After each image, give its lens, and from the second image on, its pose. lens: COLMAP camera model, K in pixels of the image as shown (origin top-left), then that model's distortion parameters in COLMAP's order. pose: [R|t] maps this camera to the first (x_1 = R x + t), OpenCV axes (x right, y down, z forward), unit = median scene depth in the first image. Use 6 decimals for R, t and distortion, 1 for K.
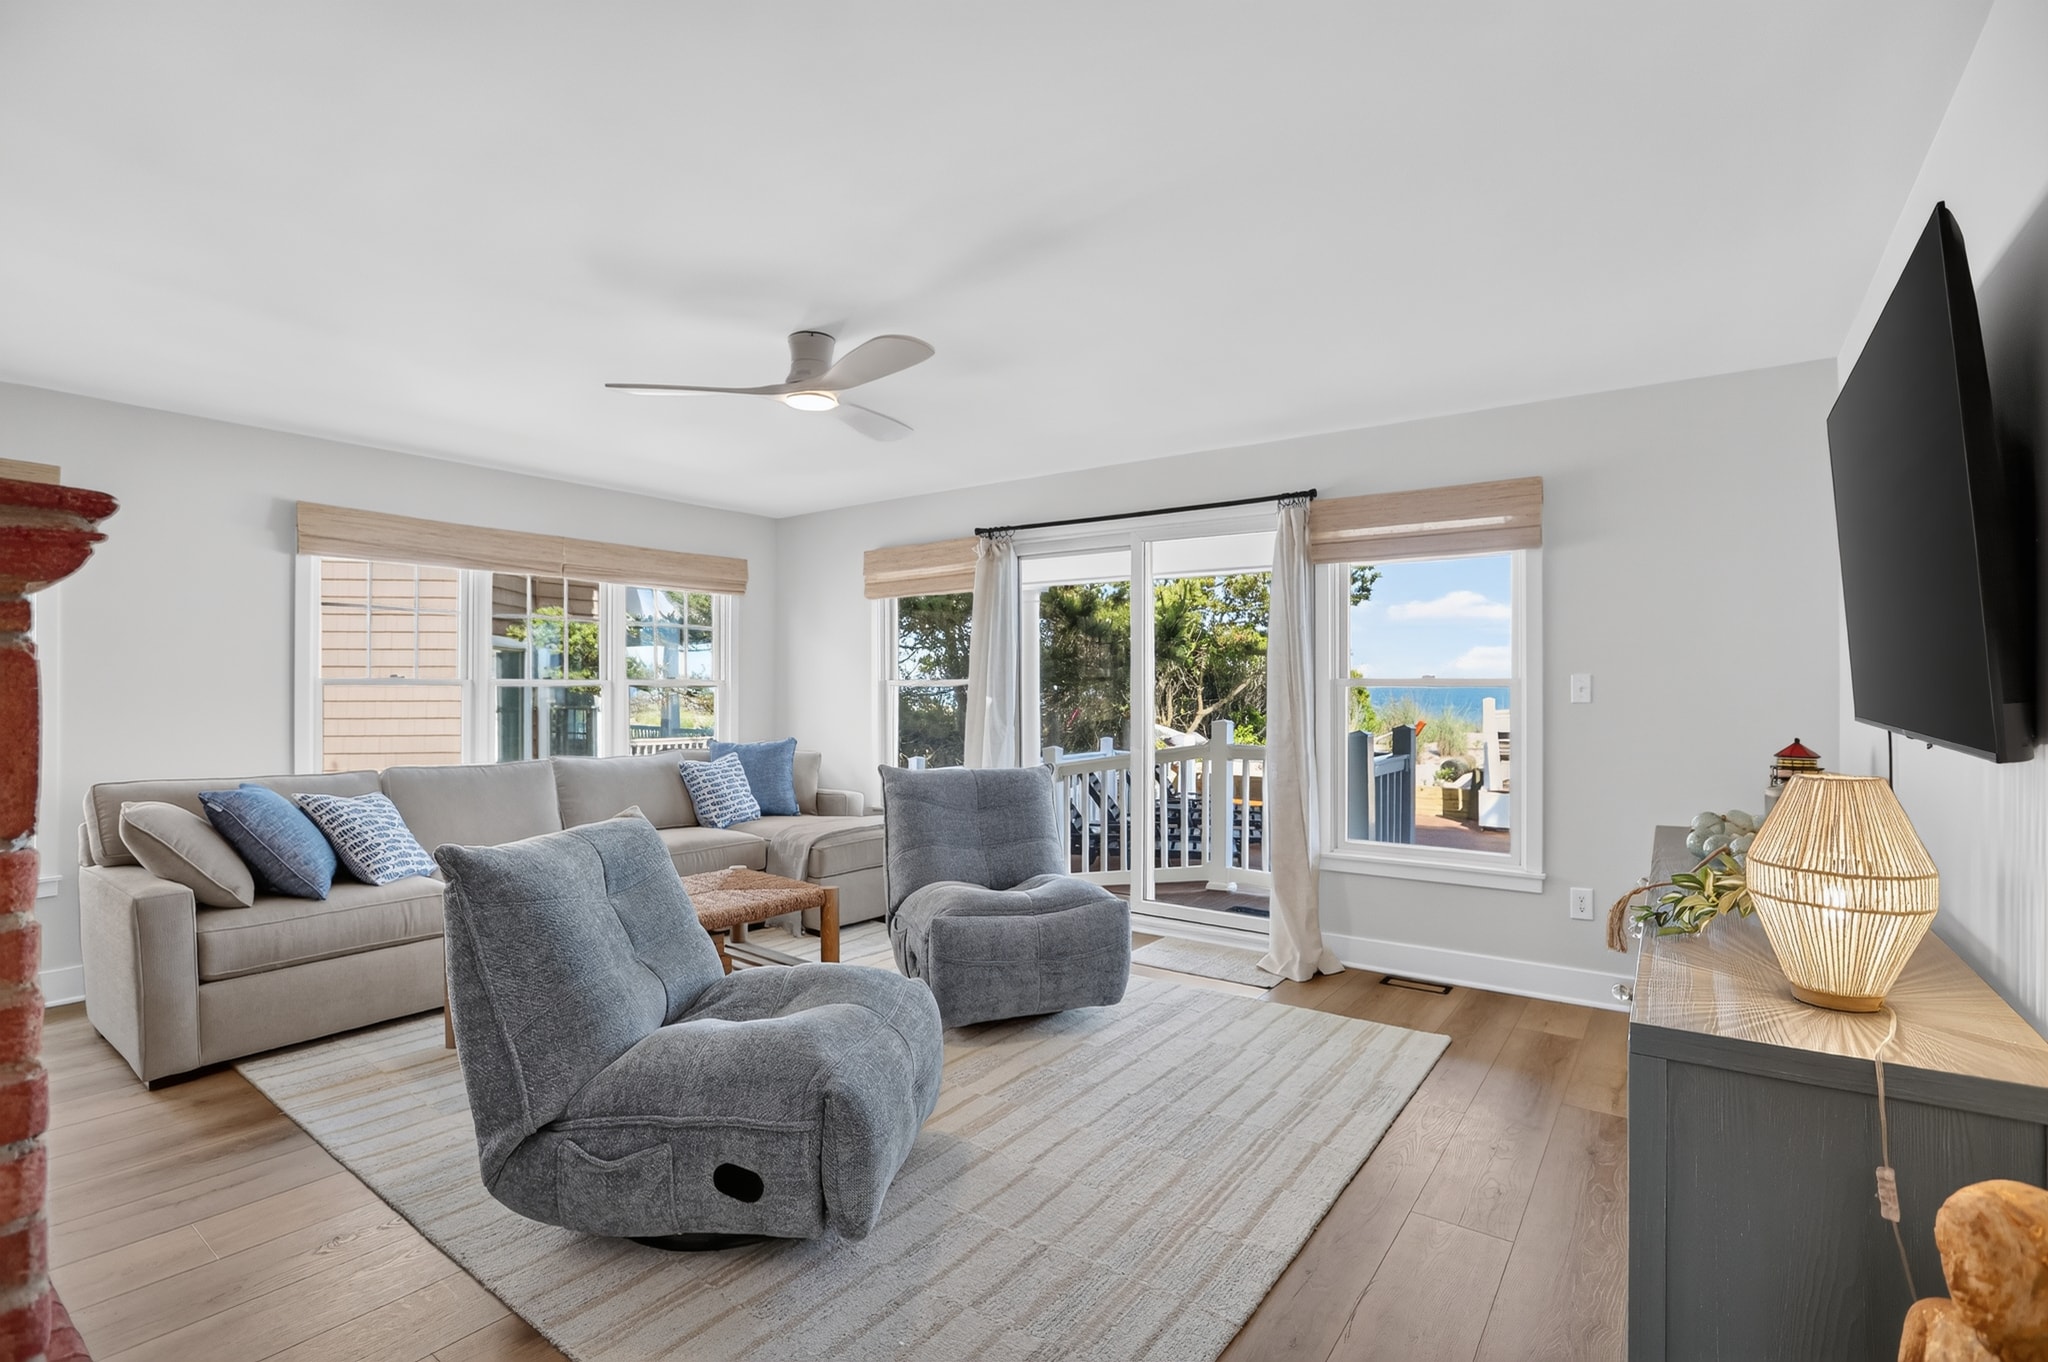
lens RADIAL K [[932.9, 0, 1032.5], [0, 932.9, 692.6], [0, 0, 1]] dist [-0.026866, 0.000241]
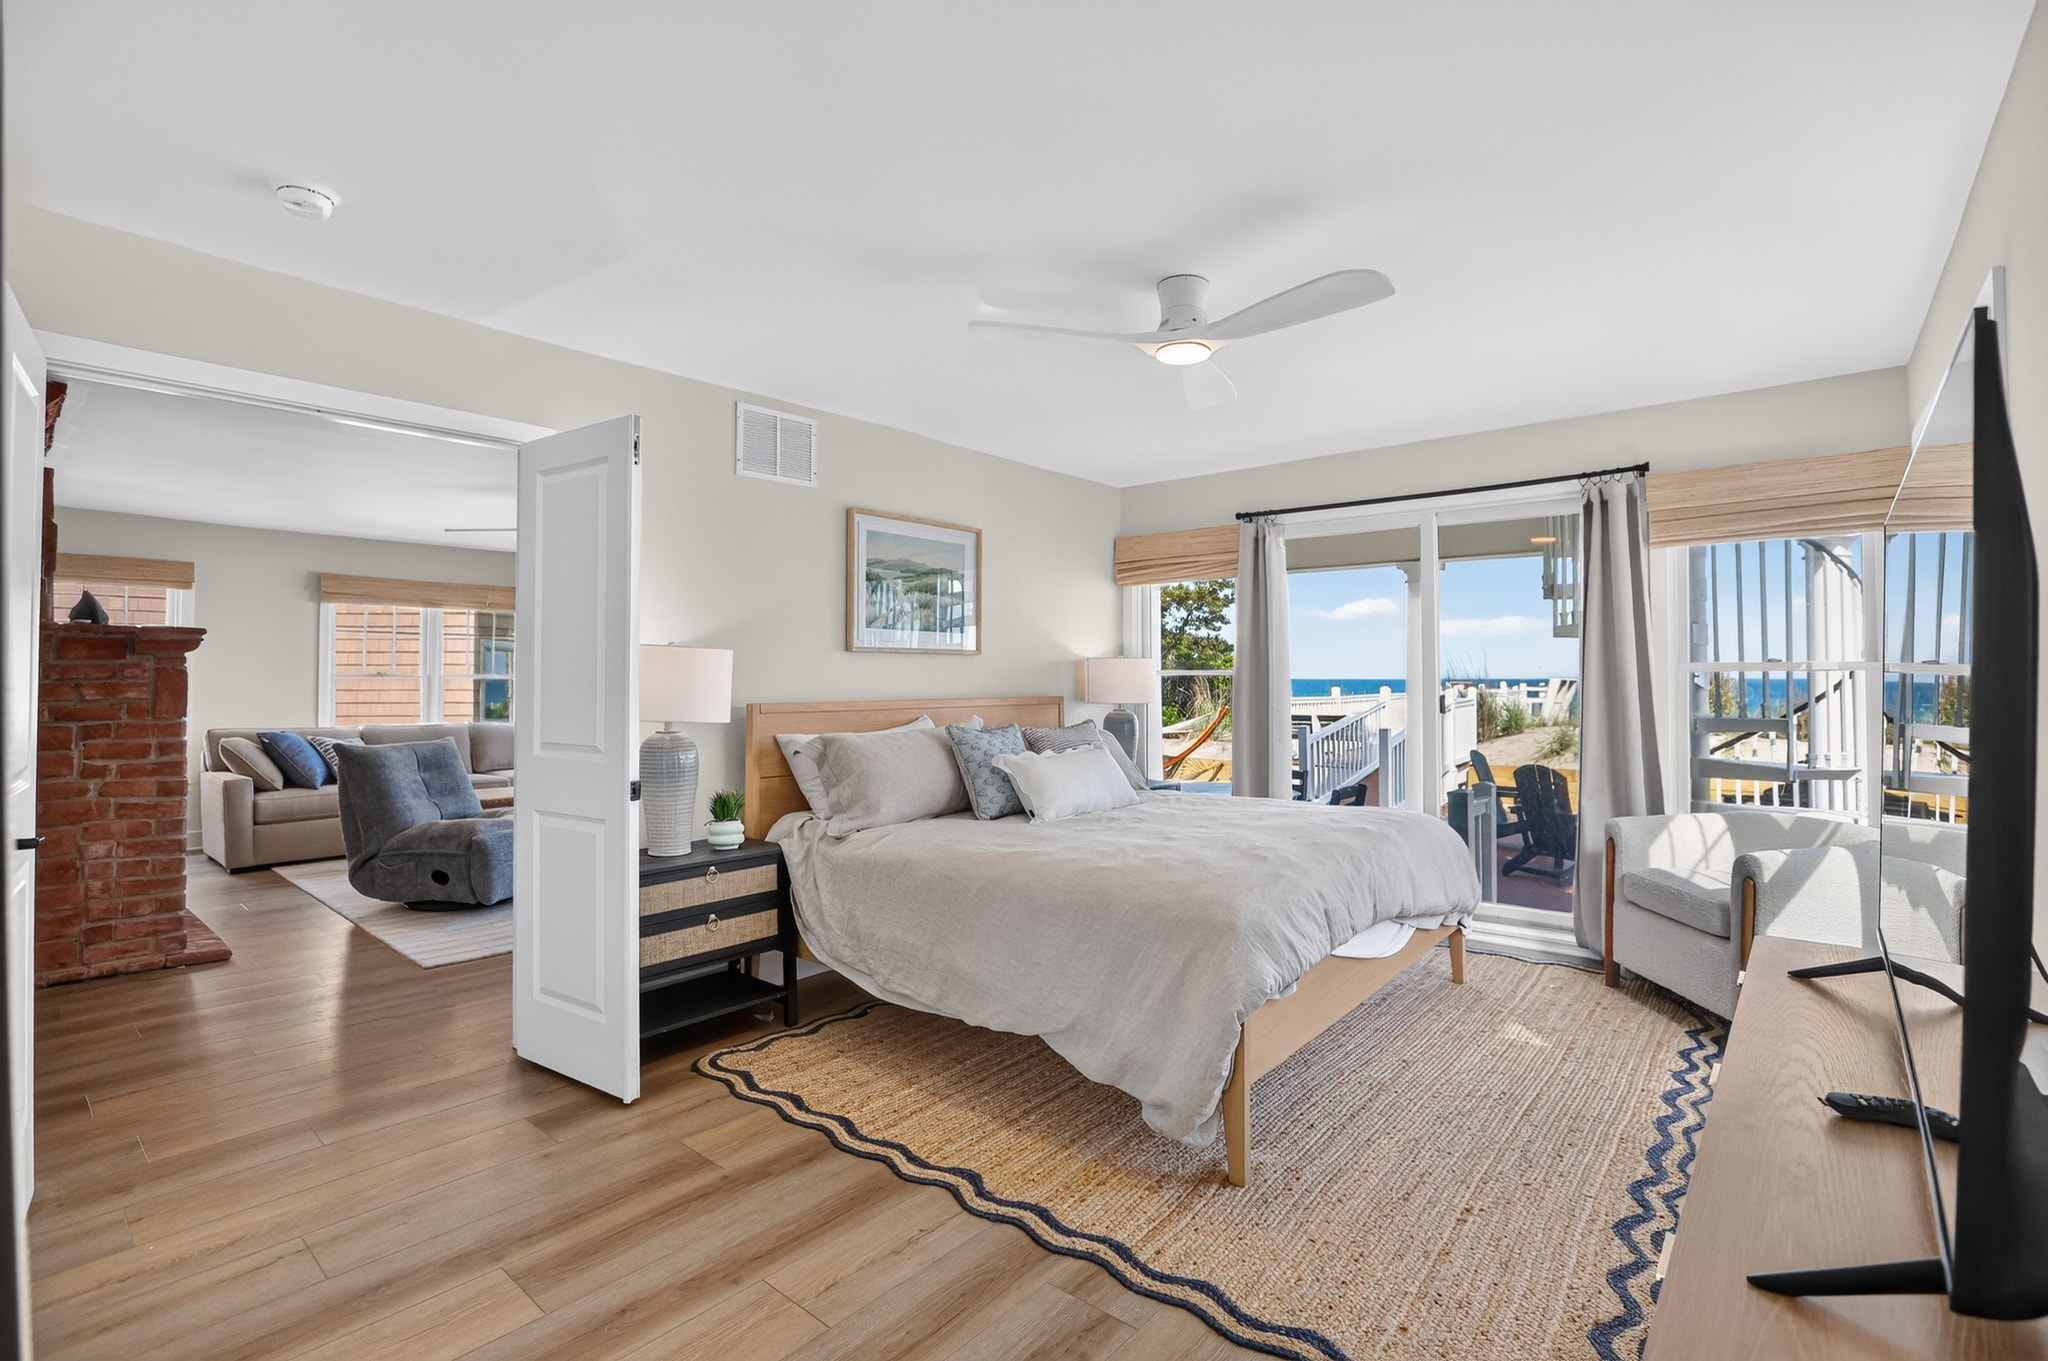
lens RADIAL K [[932.9, 0, 1016.0], [0, 932.9, 667.3], [0, 0, 1]] dist [-0.026866, 0.000241]
pose [[0.996150, -0.004989, -0.087525, 0.931979], [0.003640, 0.999872, -0.015559, 0.005439], [0.087592, 0.015180, 0.996041, -0.867315]]
